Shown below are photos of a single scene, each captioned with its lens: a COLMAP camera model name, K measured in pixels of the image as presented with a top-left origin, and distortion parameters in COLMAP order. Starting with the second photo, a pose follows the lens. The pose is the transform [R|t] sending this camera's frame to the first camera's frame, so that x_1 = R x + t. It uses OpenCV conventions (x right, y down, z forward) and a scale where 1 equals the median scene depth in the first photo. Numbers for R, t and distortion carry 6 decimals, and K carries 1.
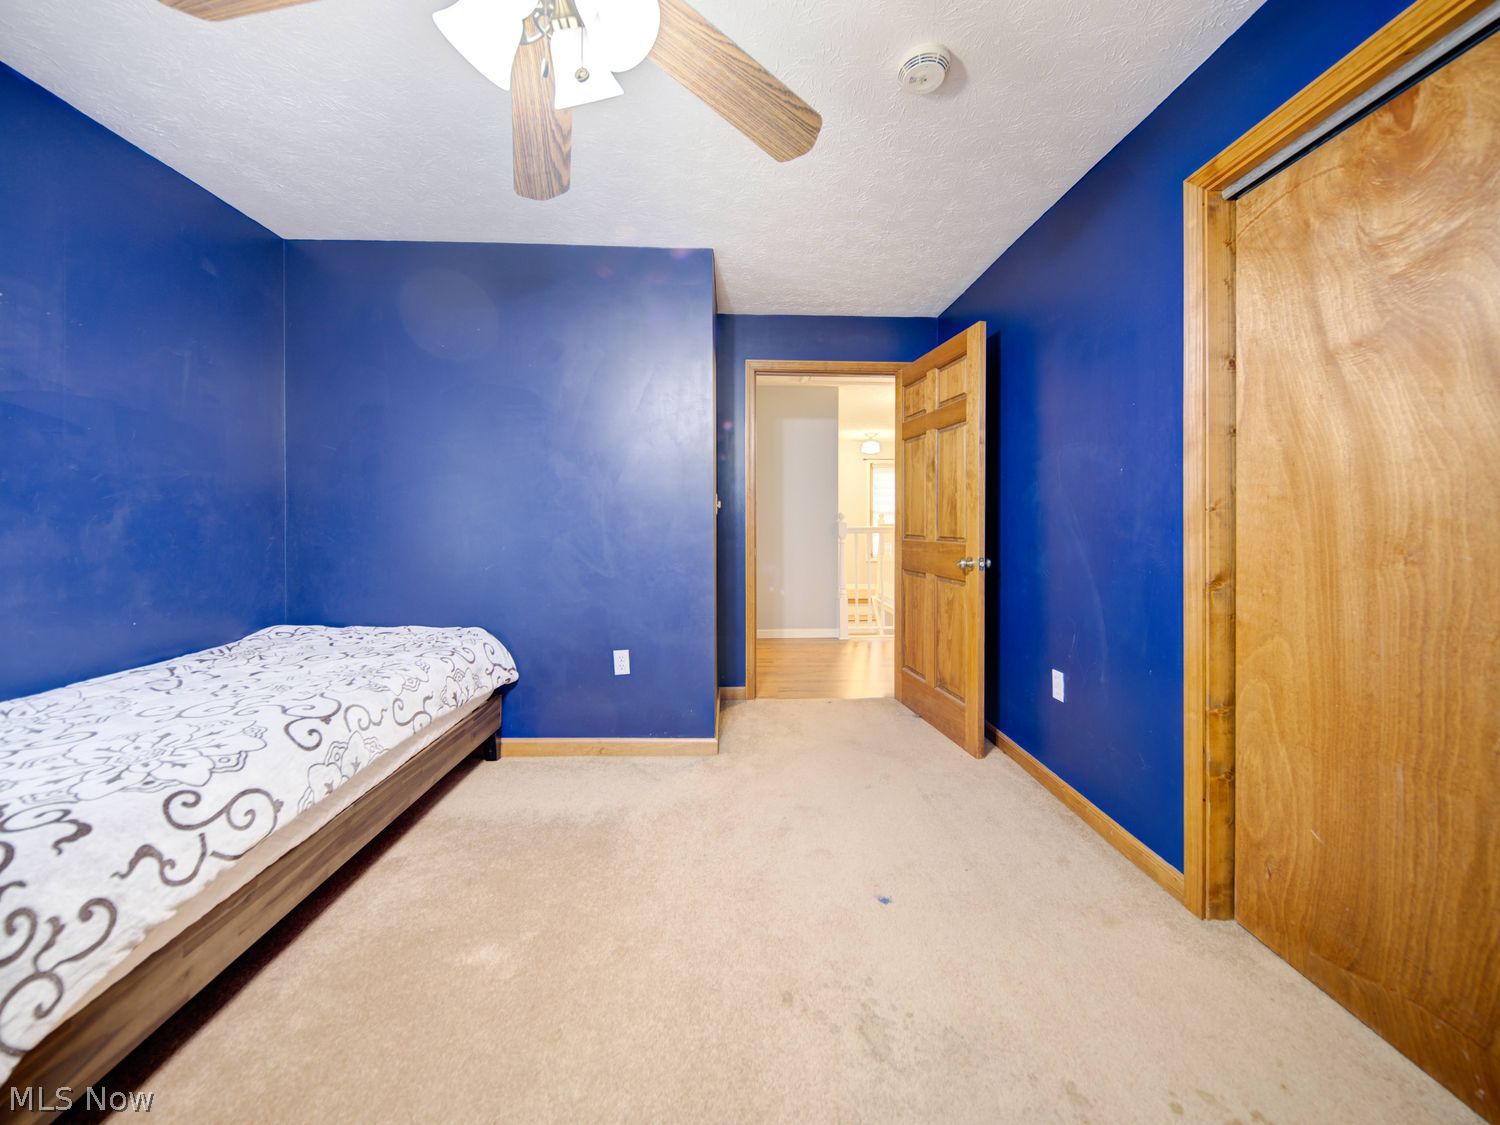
lens RADIAL K [[590.7, 0, 753.4], [0, 590.7, 537.0], [0, 0, 1]] dist [-0.002799, -0.000290]
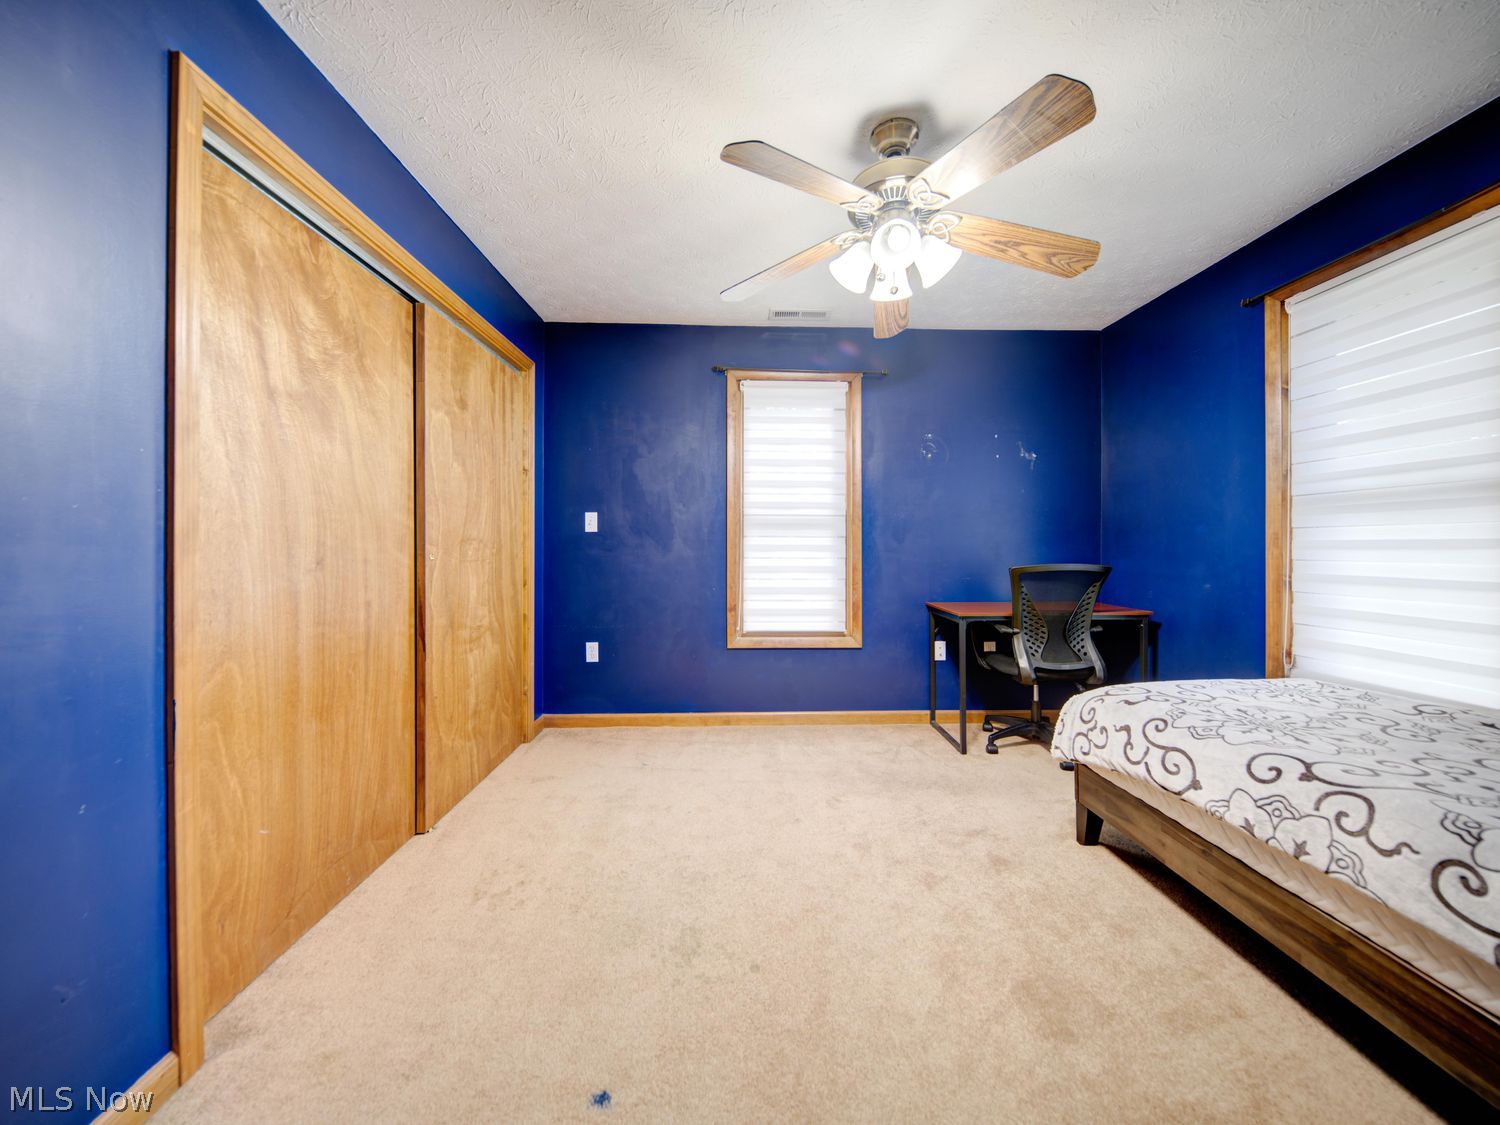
lens RADIAL K [[590.7, 0, 753.4], [0, 590.7, 537.0], [0, 0, 1]] dist [-0.002799, -0.000290]
pose [[-1.000000, 0.000480, 0.000741, 0.058240], [0.000485, 0.999975, 0.007088, -0.036660], [-0.000738, 0.007088, -0.999975, 1.999707]]
